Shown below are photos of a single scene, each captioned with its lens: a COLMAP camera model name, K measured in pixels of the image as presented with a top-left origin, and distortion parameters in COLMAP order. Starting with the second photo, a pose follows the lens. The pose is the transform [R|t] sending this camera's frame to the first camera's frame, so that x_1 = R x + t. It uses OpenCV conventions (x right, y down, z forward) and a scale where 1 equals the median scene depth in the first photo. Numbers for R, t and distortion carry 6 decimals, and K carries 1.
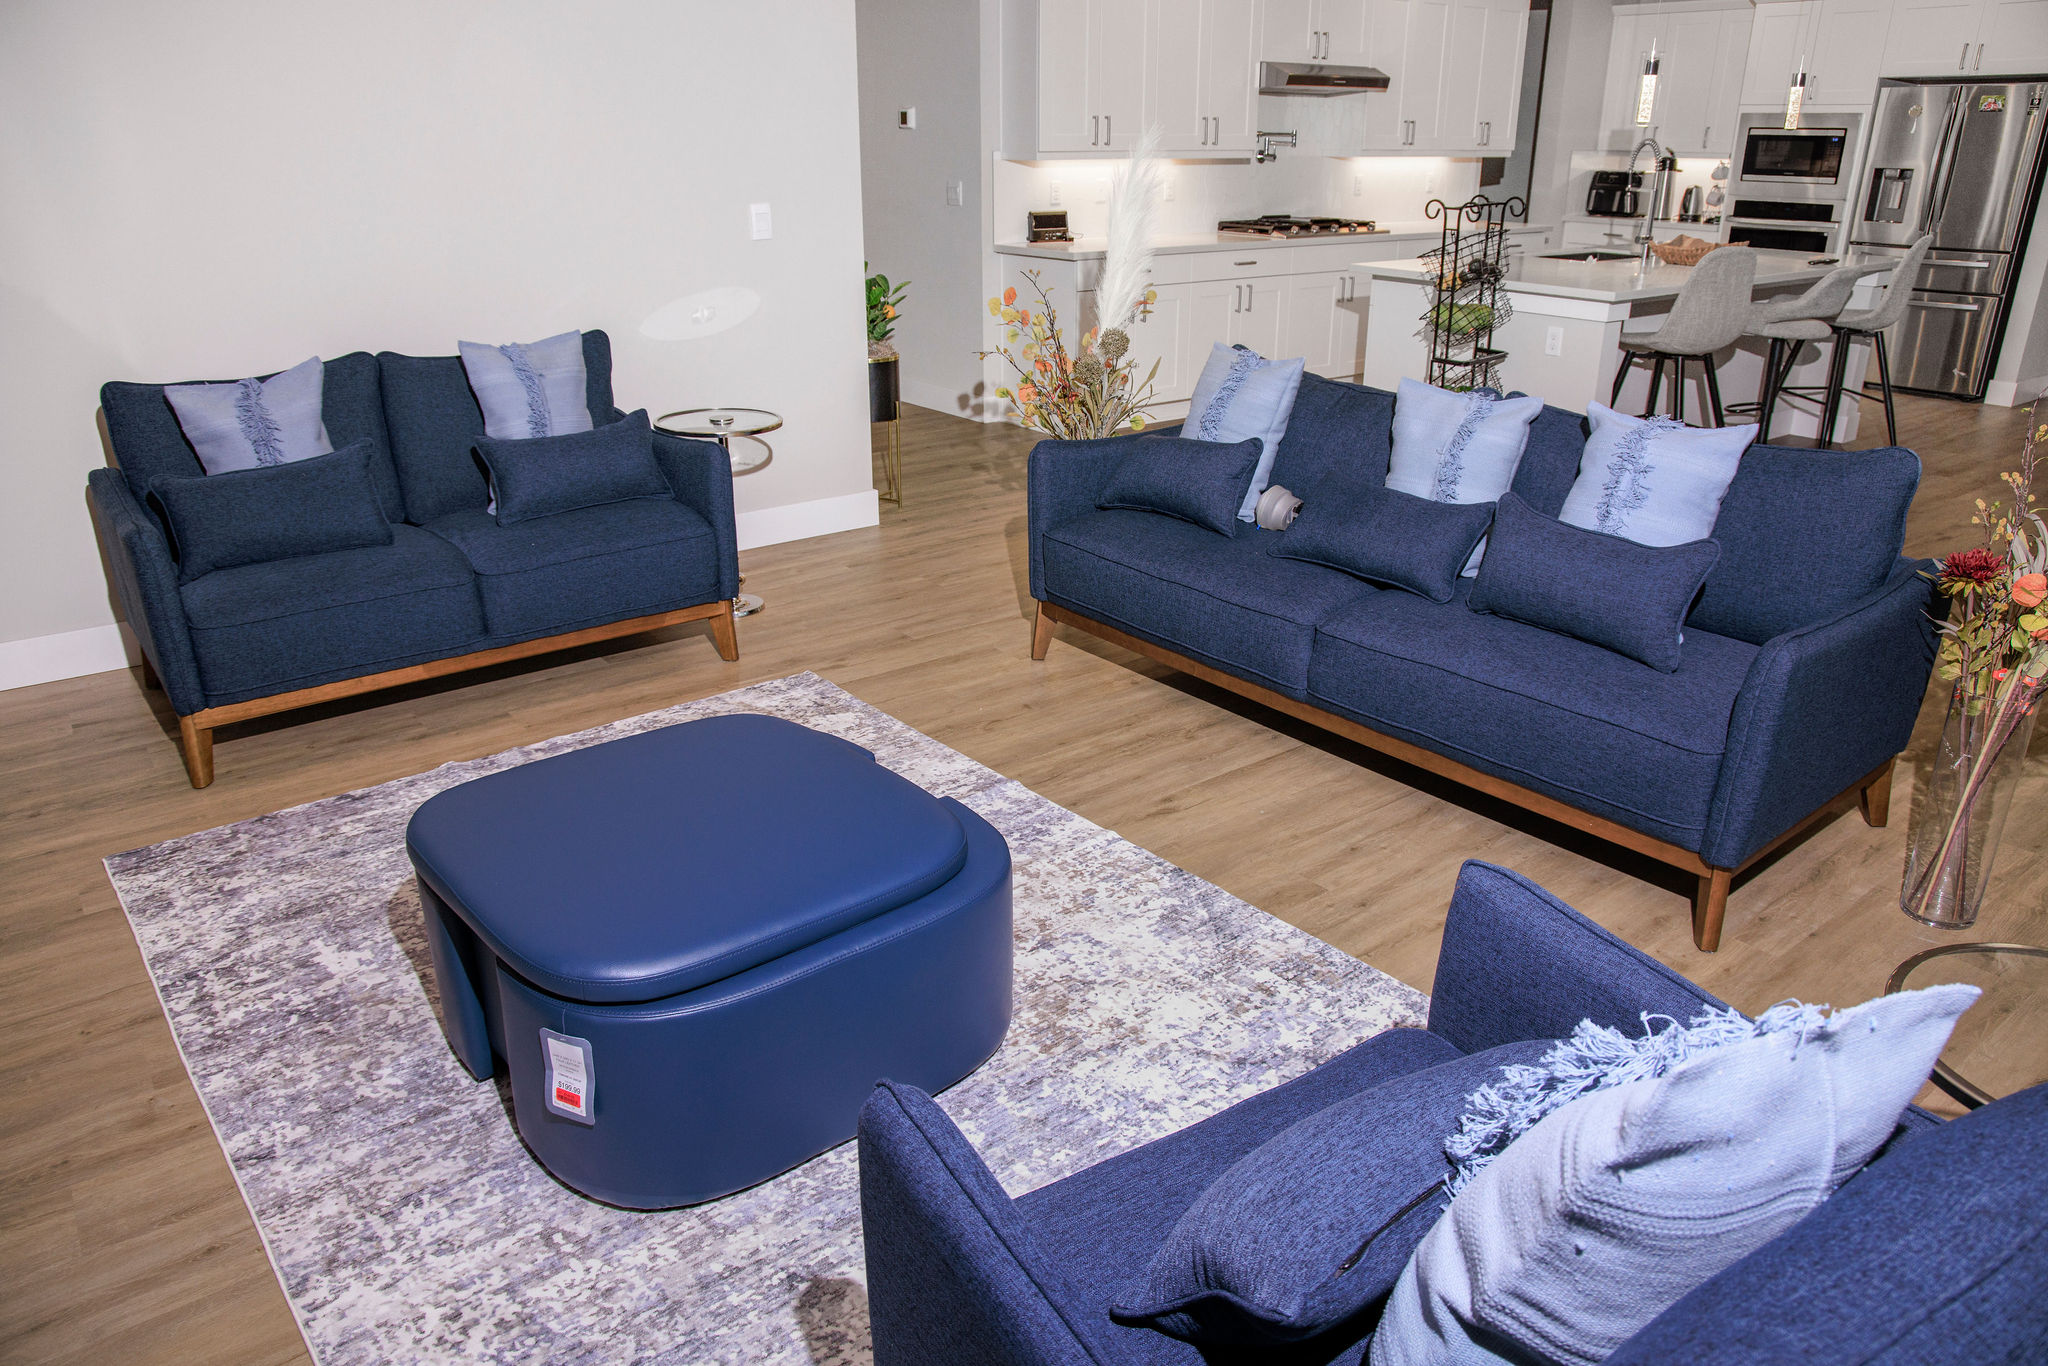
lens RADIAL K [[1430.8, 0, 1024.0], [0, 1430.8, 683.0], [0, 0, 1]] dist [-0.085351, 0.079293]
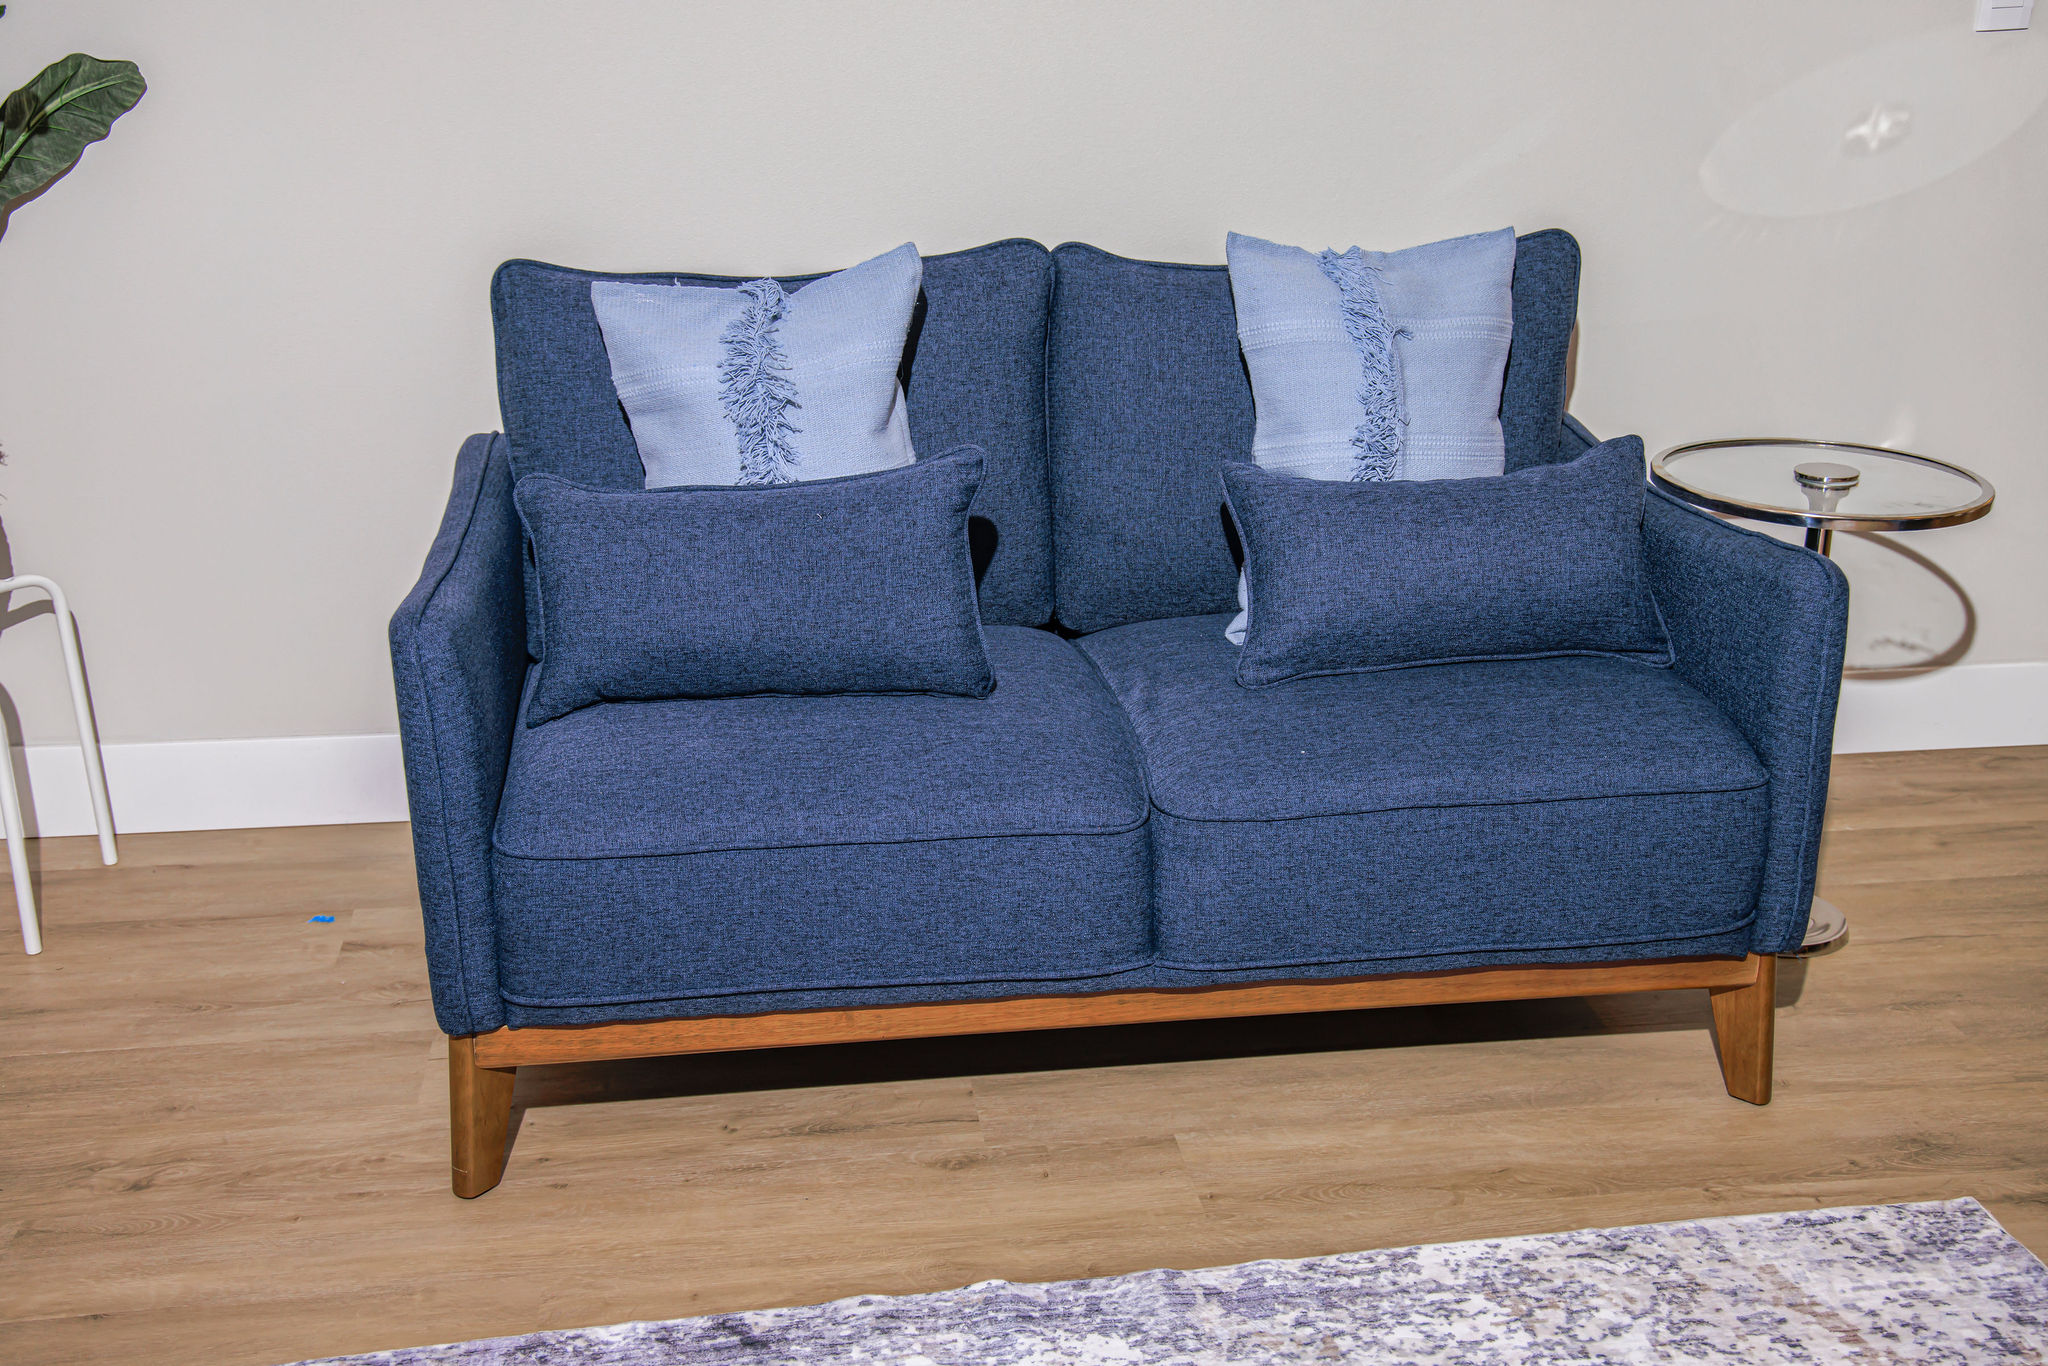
lens RADIAL K [[2298.0, 0, 1024.0], [0, 2298.0, 683.0], [0, 0, 1]] dist [0.102334, 0.017643]
pose [[0.874889, 0.161201, -0.456709, -0.112212], [-0.183304, 0.983047, -0.004164, -0.092967], [0.448295, 0.087360, 0.889606, 0.356064]]
